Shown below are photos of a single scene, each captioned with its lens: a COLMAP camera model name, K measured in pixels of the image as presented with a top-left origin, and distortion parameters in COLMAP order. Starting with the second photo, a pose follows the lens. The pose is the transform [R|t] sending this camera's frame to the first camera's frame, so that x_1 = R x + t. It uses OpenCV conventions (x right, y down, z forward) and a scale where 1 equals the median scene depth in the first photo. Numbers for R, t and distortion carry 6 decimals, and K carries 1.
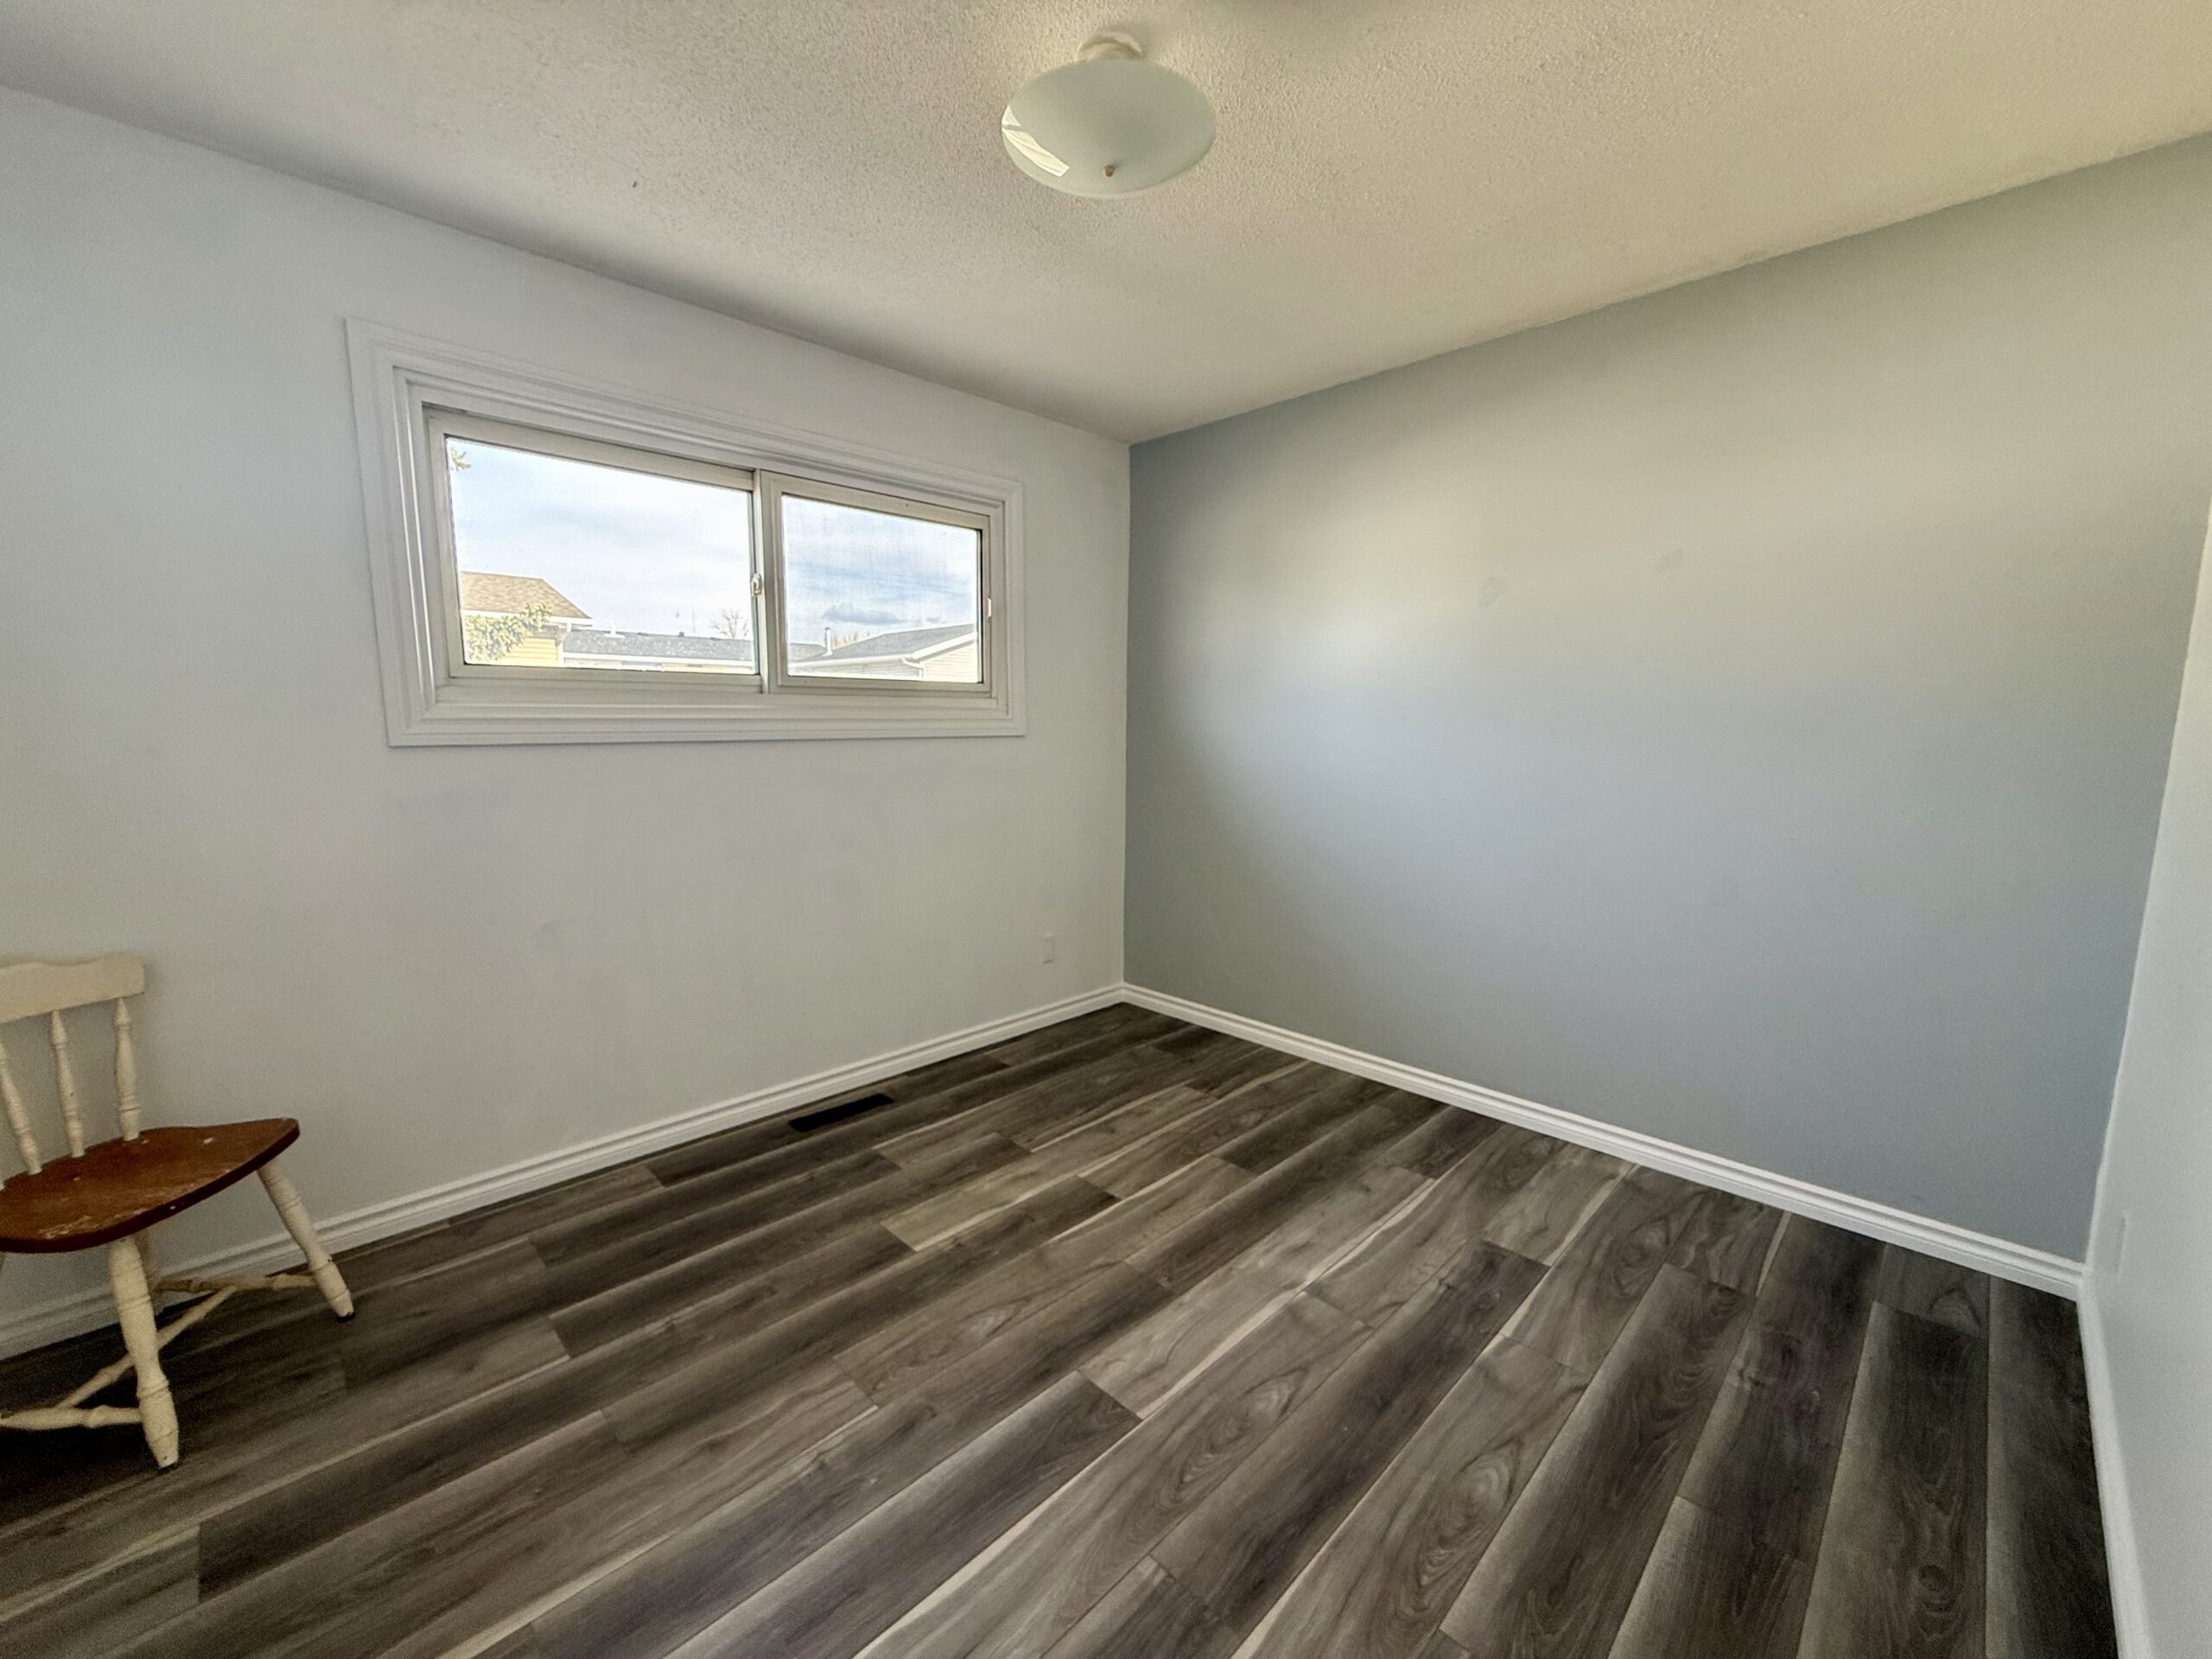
lens RADIAL K [[883.3, 0, 1097.5], [0, 883.3, 829.8], [0, 0, 1]] dist [-0.000870, 0.000940]
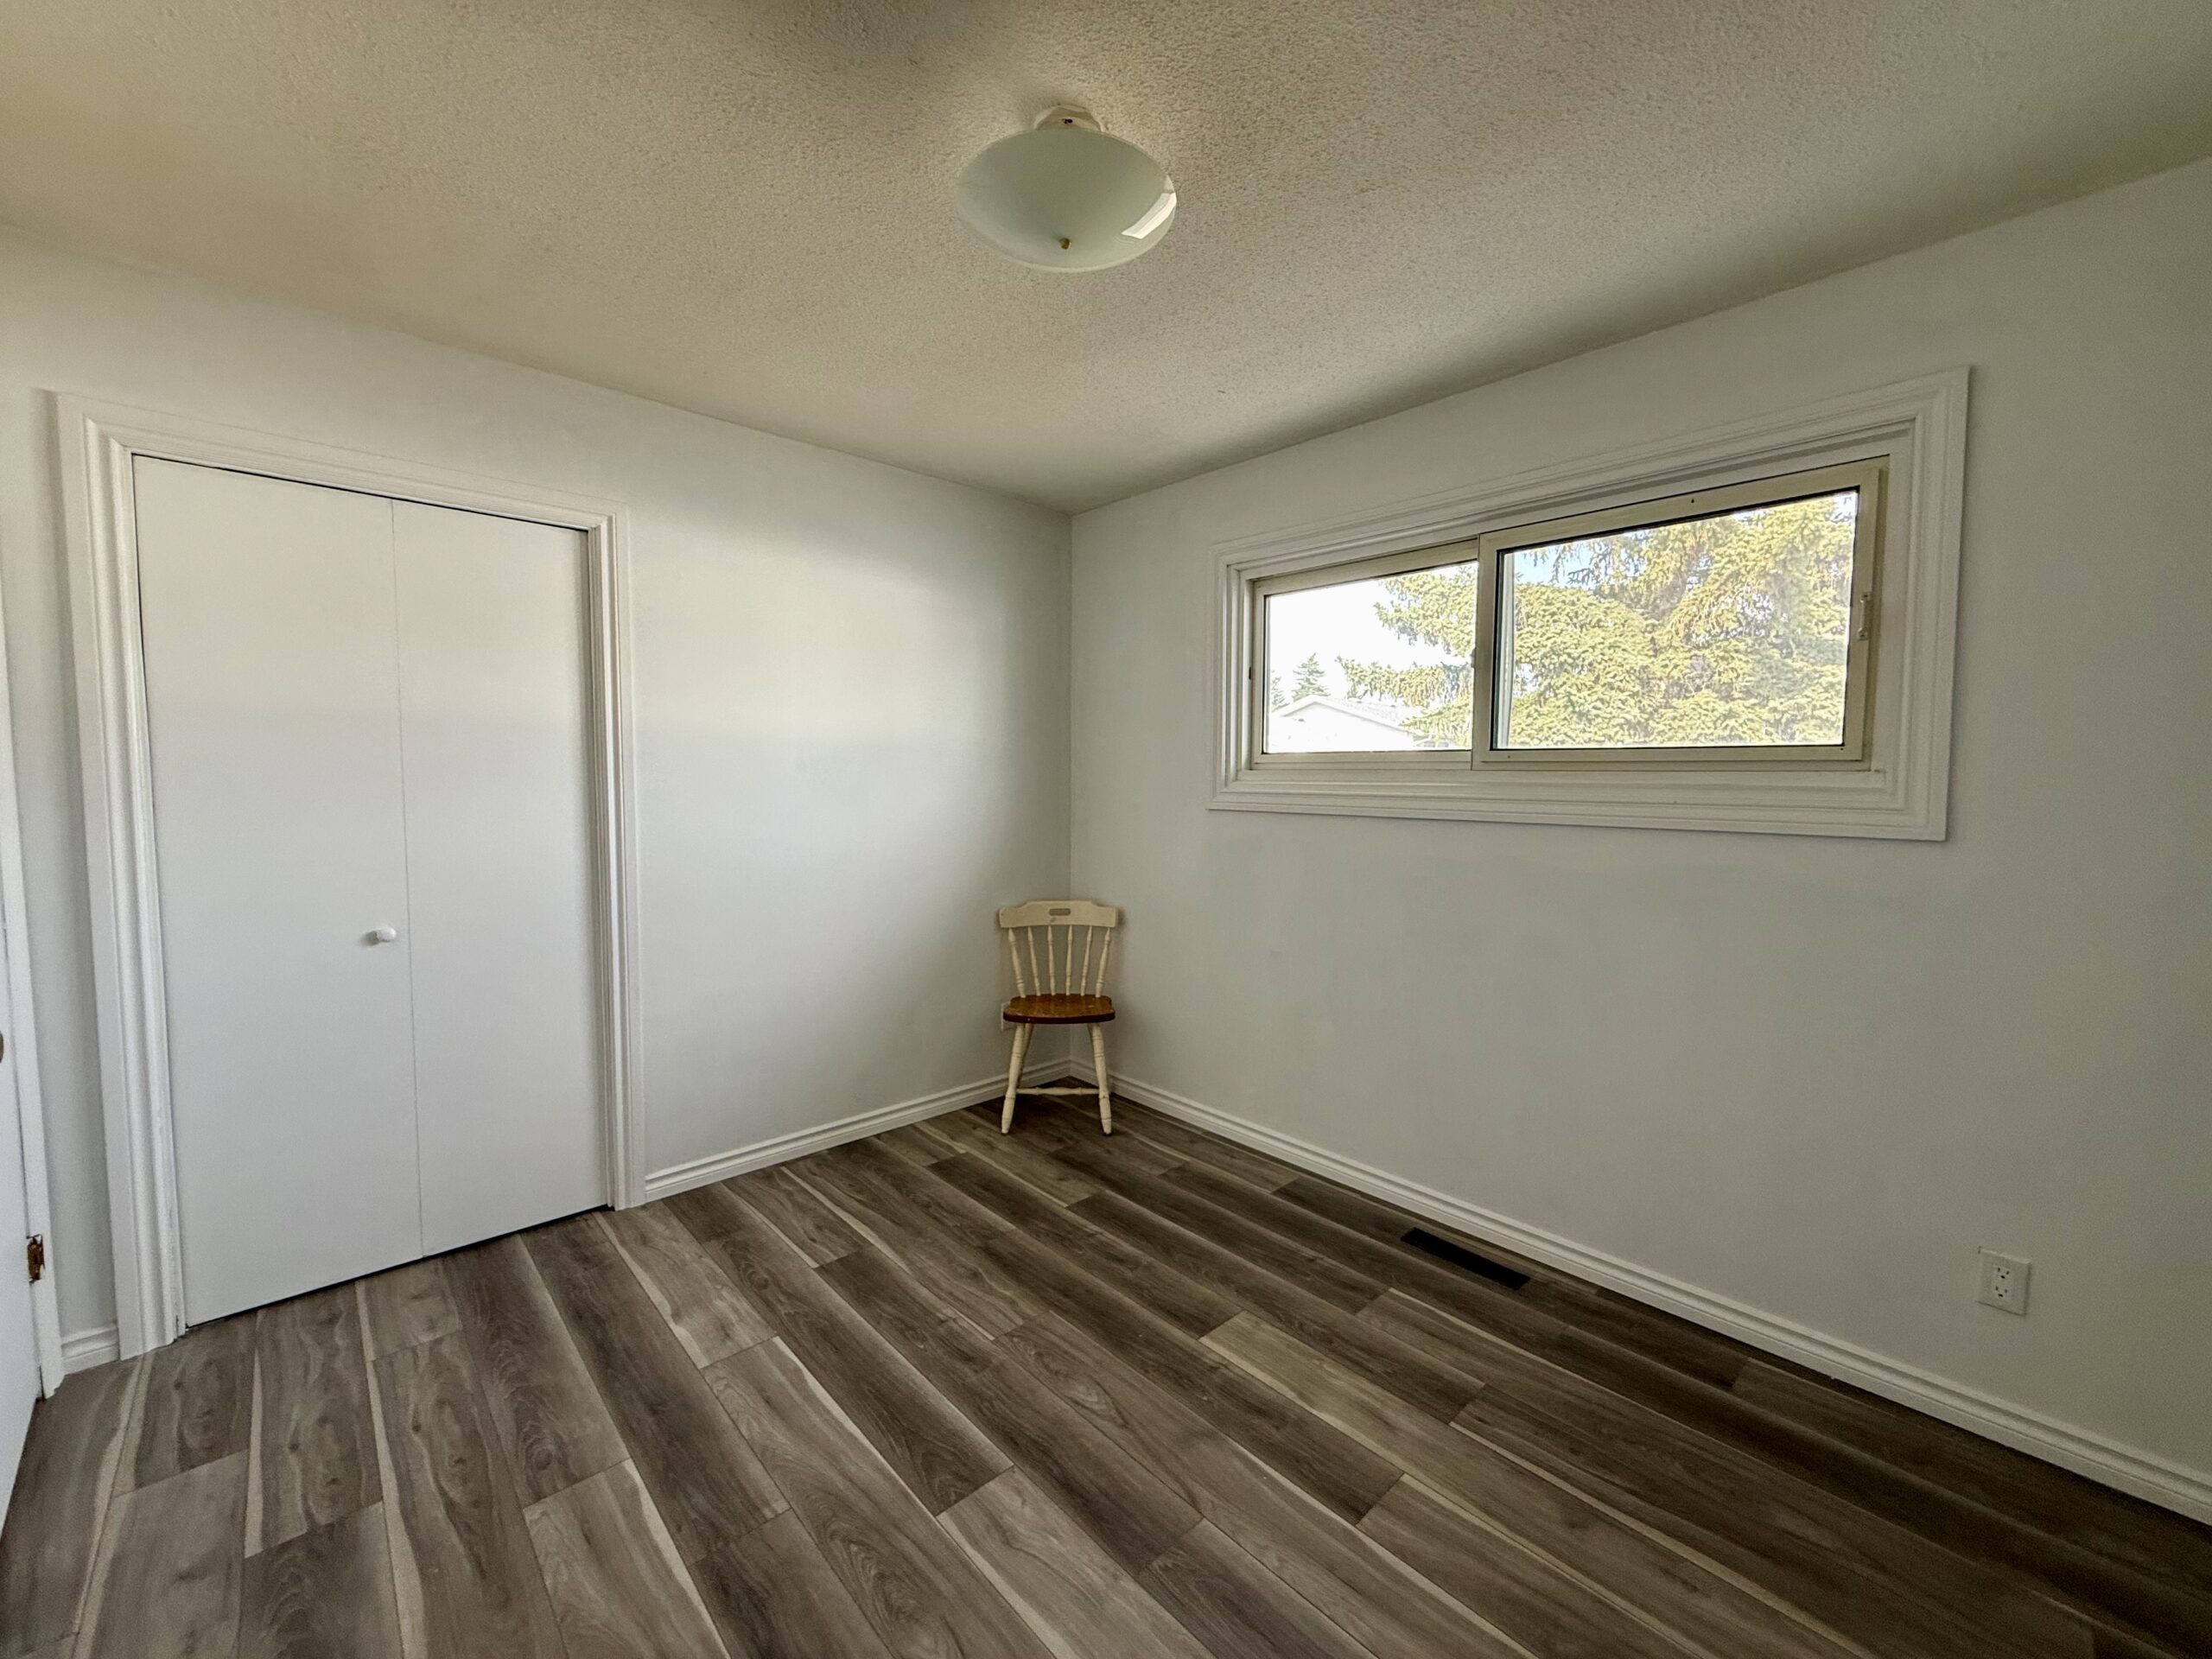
lens RADIAL K [[883.3, 0, 1095.8], [0, 883.3, 827.3], [0, 0, 1]] dist [-0.000870, 0.000940]
pose [[-0.038357, 0.055810, -0.997704, 0.733430], [-0.134936, 0.989005, 0.060511, -0.125622], [0.990112, 0.136947, -0.030405, 0.828404]]
